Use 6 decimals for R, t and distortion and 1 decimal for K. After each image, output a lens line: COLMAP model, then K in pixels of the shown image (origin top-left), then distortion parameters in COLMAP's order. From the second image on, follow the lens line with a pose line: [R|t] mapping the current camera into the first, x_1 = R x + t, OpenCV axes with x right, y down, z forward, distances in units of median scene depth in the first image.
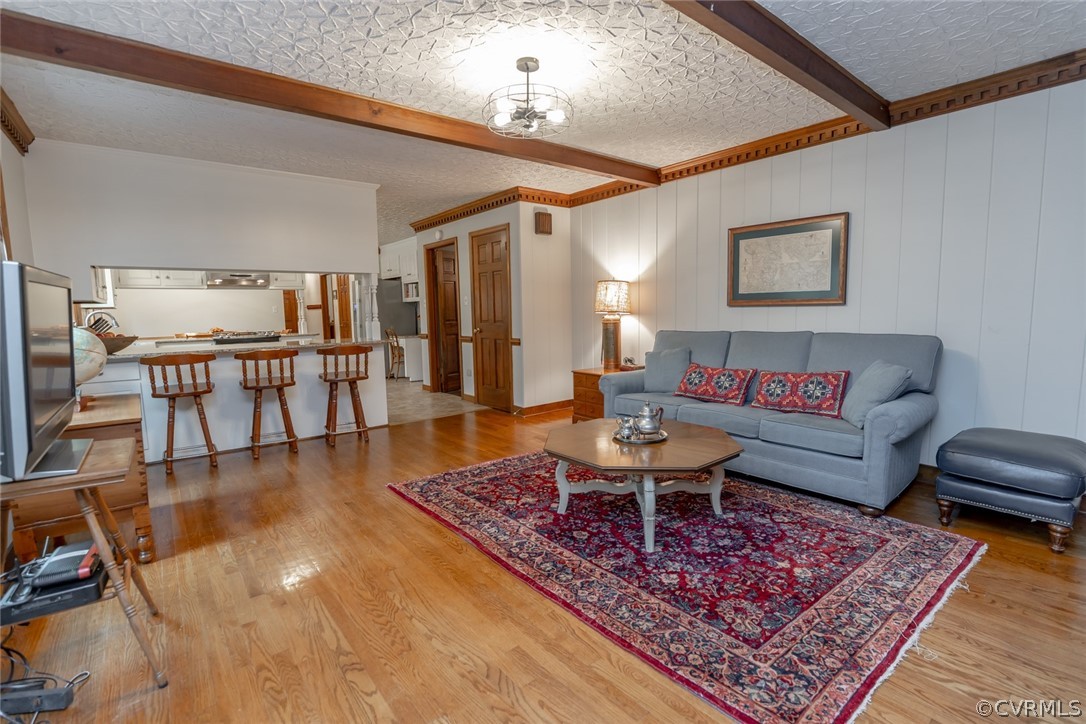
lens RADIAL K [[495.0, 0, 543.5], [0, 495.0, 364.5], [0, 0, 1]] dist [-0.032969, 0.005612]
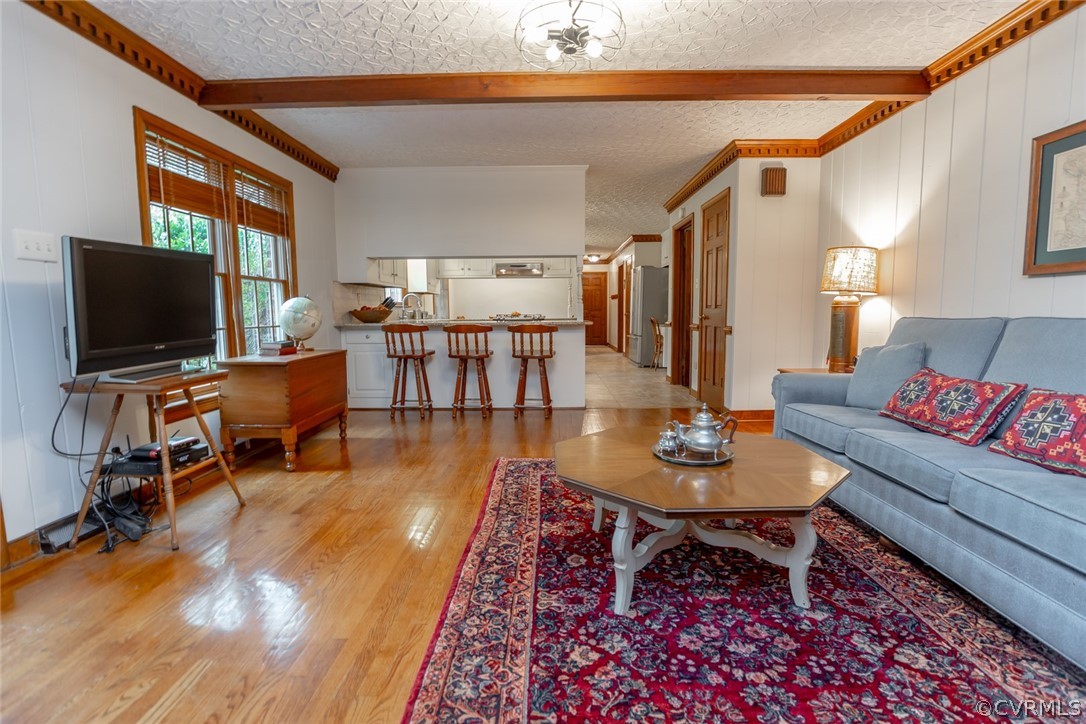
lens RADIAL K [[495.0, 0, 547.7], [0, 495.0, 363.6], [0, 0, 1]] dist [-0.032969, 0.005612]
pose [[0.772048, 0.080801, -0.630406, 0.409706], [-0.076794, 0.996478, 0.033673, 0.010048], [0.630907, 0.022414, 0.775535, 0.291583]]
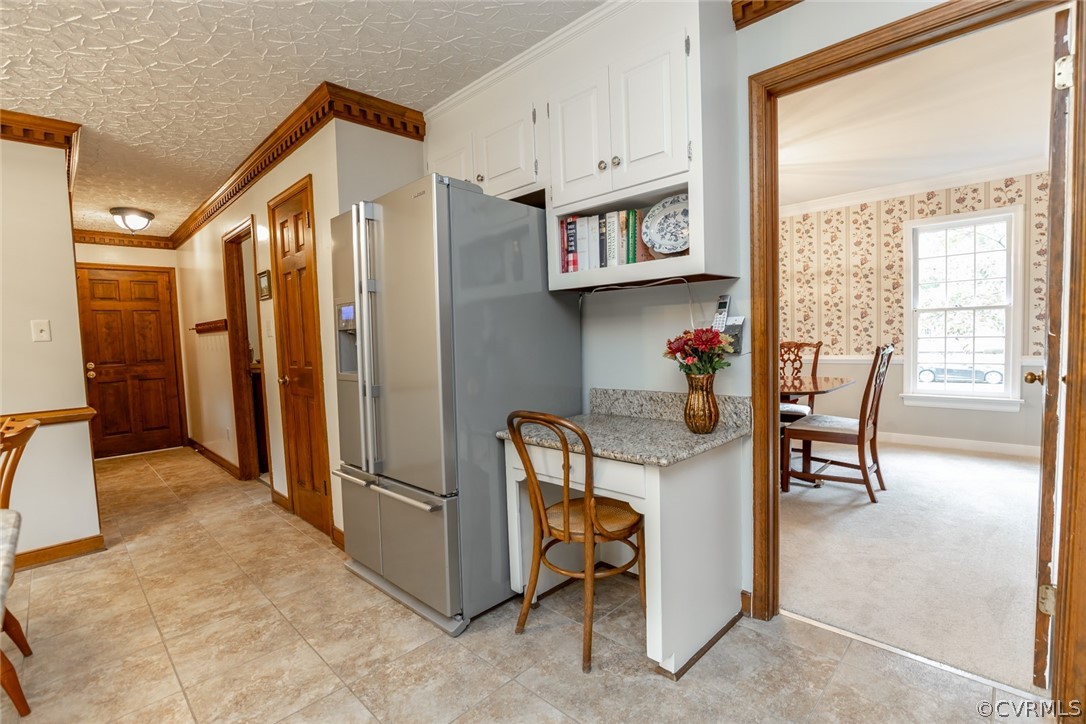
lens RADIAL K [[495.0, 0, 546.2], [0, 495.0, 365.0], [0, 0, 1]] dist [-0.032969, 0.005612]
pose [[0.992877, -0.027243, 0.115987, -0.905171], [0.032867, 0.998361, -0.046858, -0.217192], [-0.114520, 0.050336, 0.992145, 2.145501]]
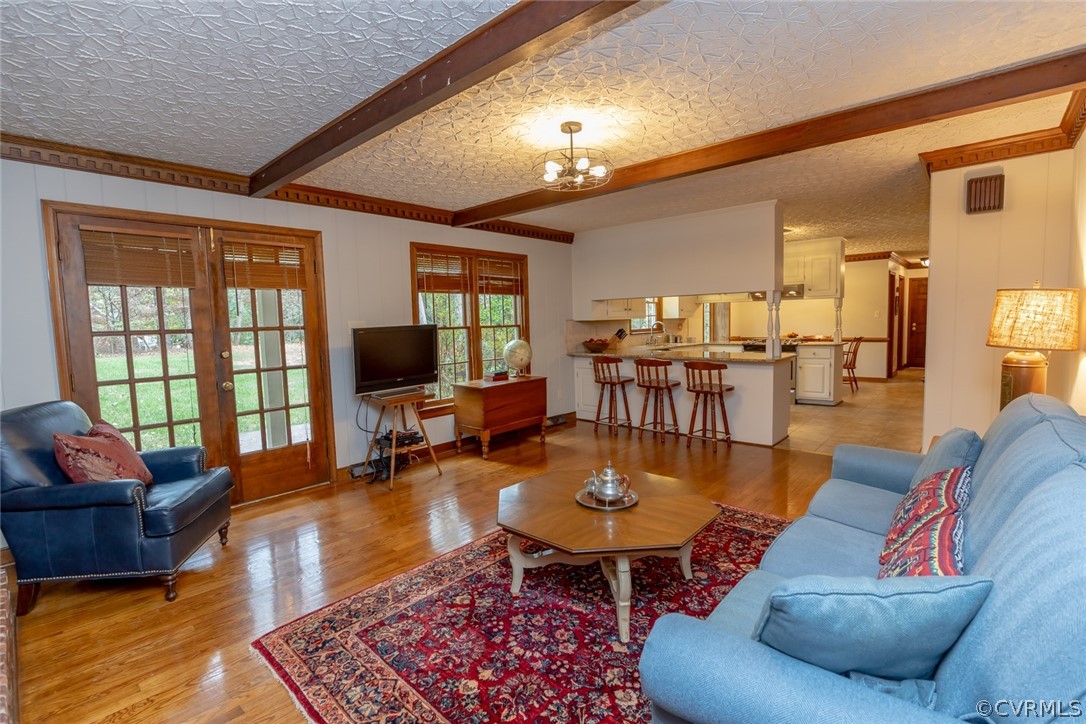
lens RADIAL K [[495.0, 0, 543.4], [0, 495.0, 359.5], [0, 0, 1]] dist [-0.032969, 0.005612]
pose [[0.161529, 0.093381, -0.982440, 0.891363], [-0.085414, 0.993100, 0.080350, -0.141310], [0.983165, 0.070935, 0.168390, 0.639269]]
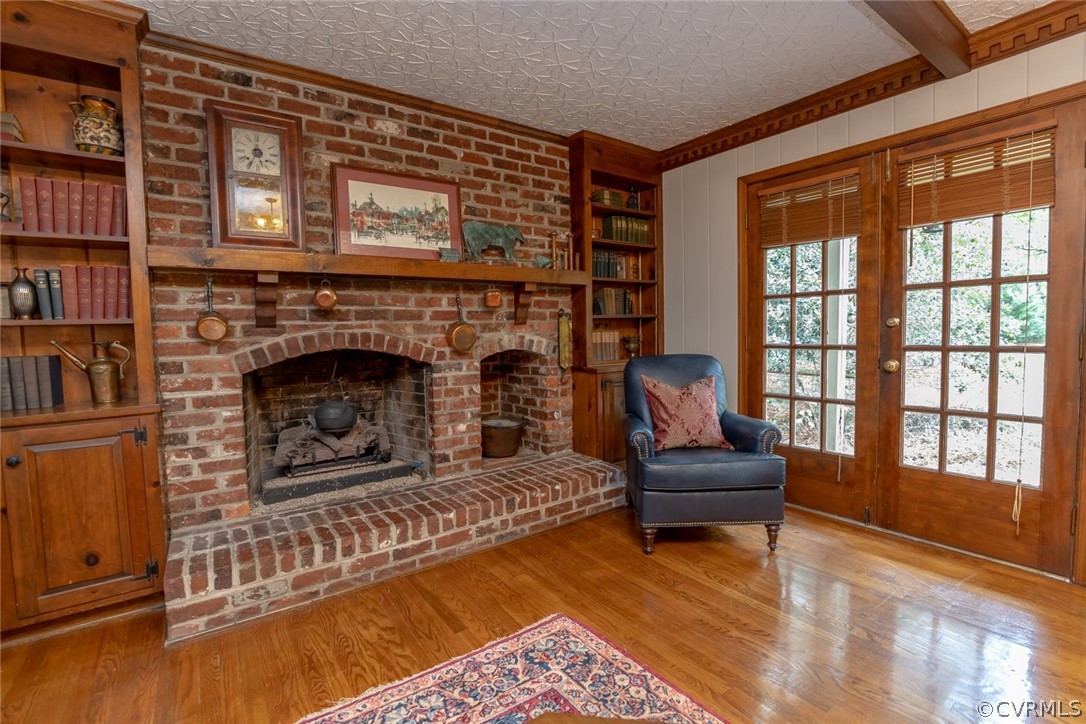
lens RADIAL K [[495.0, 0, 543.1], [0, 495.0, 362.0], [0, 0, 1]] dist [-0.032969, 0.005612]
pose [[-0.997696, 0.036537, 0.057169, 0.199024], [0.045799, 0.984349, 0.170178, -0.097976], [-0.050056, 0.172404, -0.983754, 0.950442]]
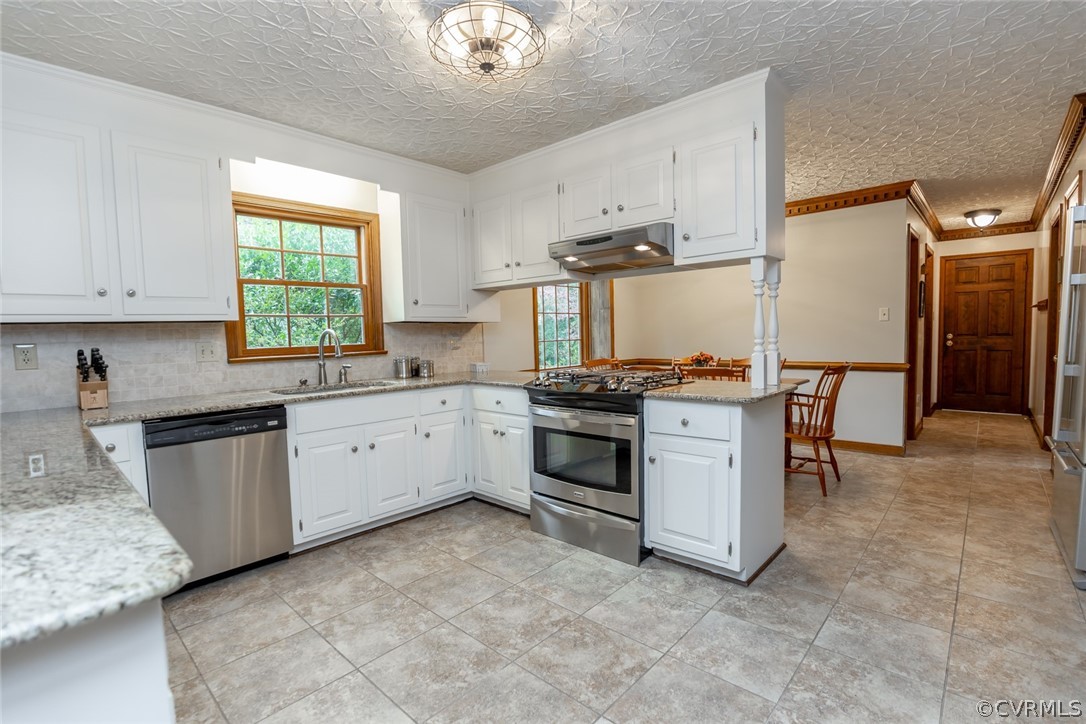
lens RADIAL K [[495.0, 0, 543.1], [0, 495.0, 368.8], [0, 0, 1]] dist [-0.032969, 0.005612]
pose [[0.142953, 0.082373, -0.986296, -0.410382], [-0.080748, 0.994179, 0.071328, -0.209925], [0.986430, 0.069445, 0.148772, 1.898950]]
